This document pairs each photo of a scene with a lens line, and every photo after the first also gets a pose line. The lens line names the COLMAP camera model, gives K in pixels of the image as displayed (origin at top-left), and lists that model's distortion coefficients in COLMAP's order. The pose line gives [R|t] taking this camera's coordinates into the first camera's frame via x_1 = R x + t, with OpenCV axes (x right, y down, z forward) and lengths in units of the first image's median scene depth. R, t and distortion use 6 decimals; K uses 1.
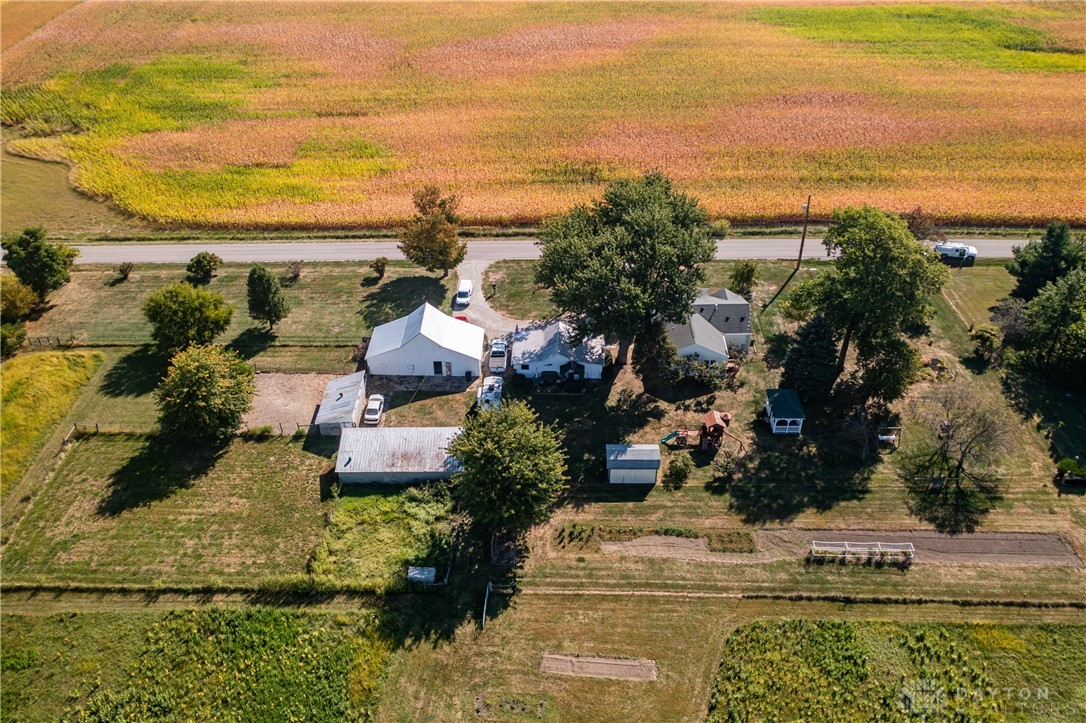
lens RADIAL K [[908.7, 0, 541.4], [0, 908.7, 343.1], [0, 0, 1]] dist [0.002198, 0.005266]
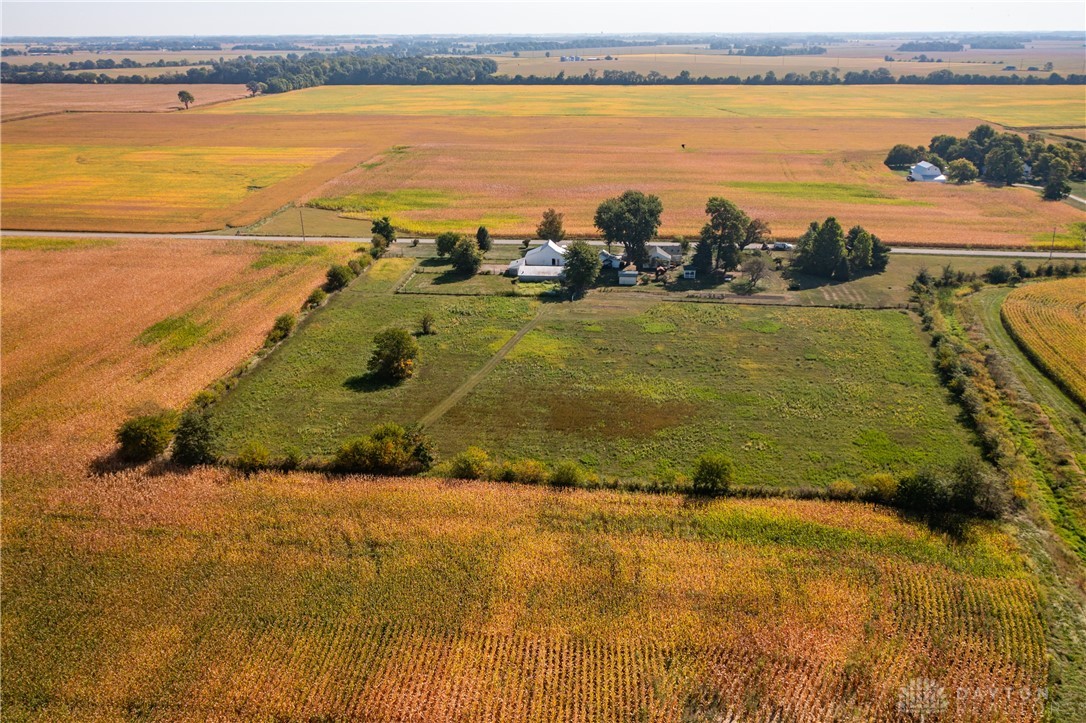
lens RADIAL K [[887.6, 0, 543.0], [0, 887.6, 361.5], [0, 0, 1]] dist [-0.005211, 0.006388]
pose [[0.996805, 0.039075, -0.069664, 0.039558], [-0.055355, 0.966706, -0.249832, 0.965106], [0.057583, 0.252890, 0.965780, -1.372177]]
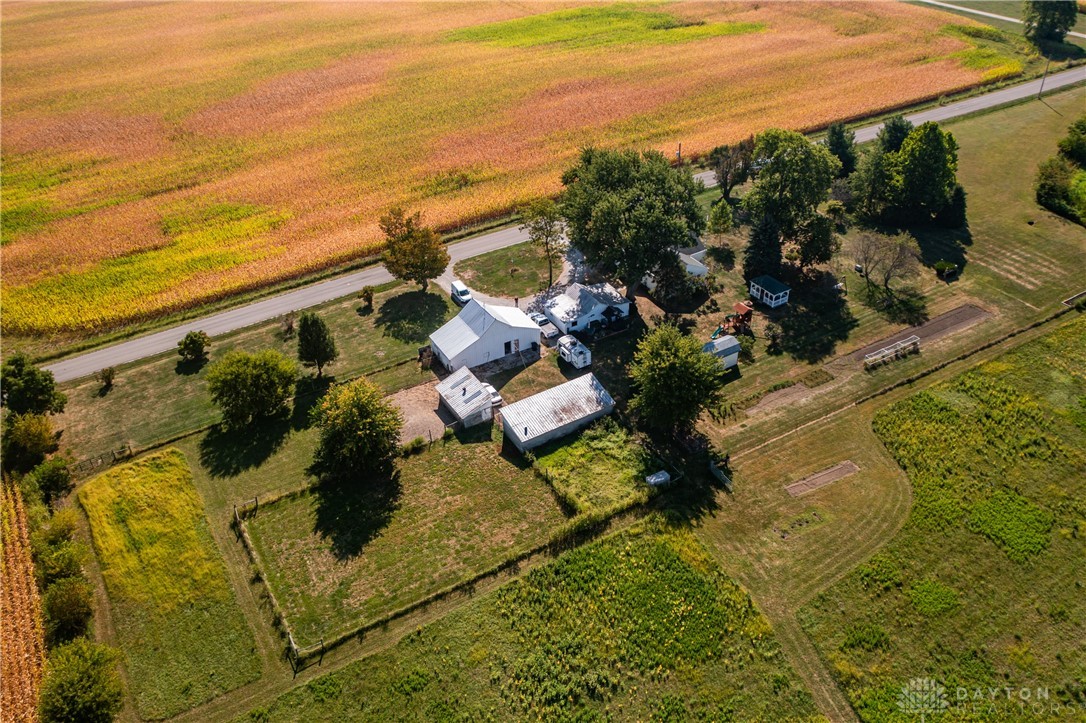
lens RADIAL K [[866.0, 0, 543.0], [0, 866.0, 361.5], [0, 0, 1]] dist [-0.009334, 0.003600]
pose [[0.849732, -0.311790, 0.425139, -0.577001], [0.317969, 0.946297, 0.058469, -0.005990], [-0.420538, 0.085498, 0.903237, 0.013623]]
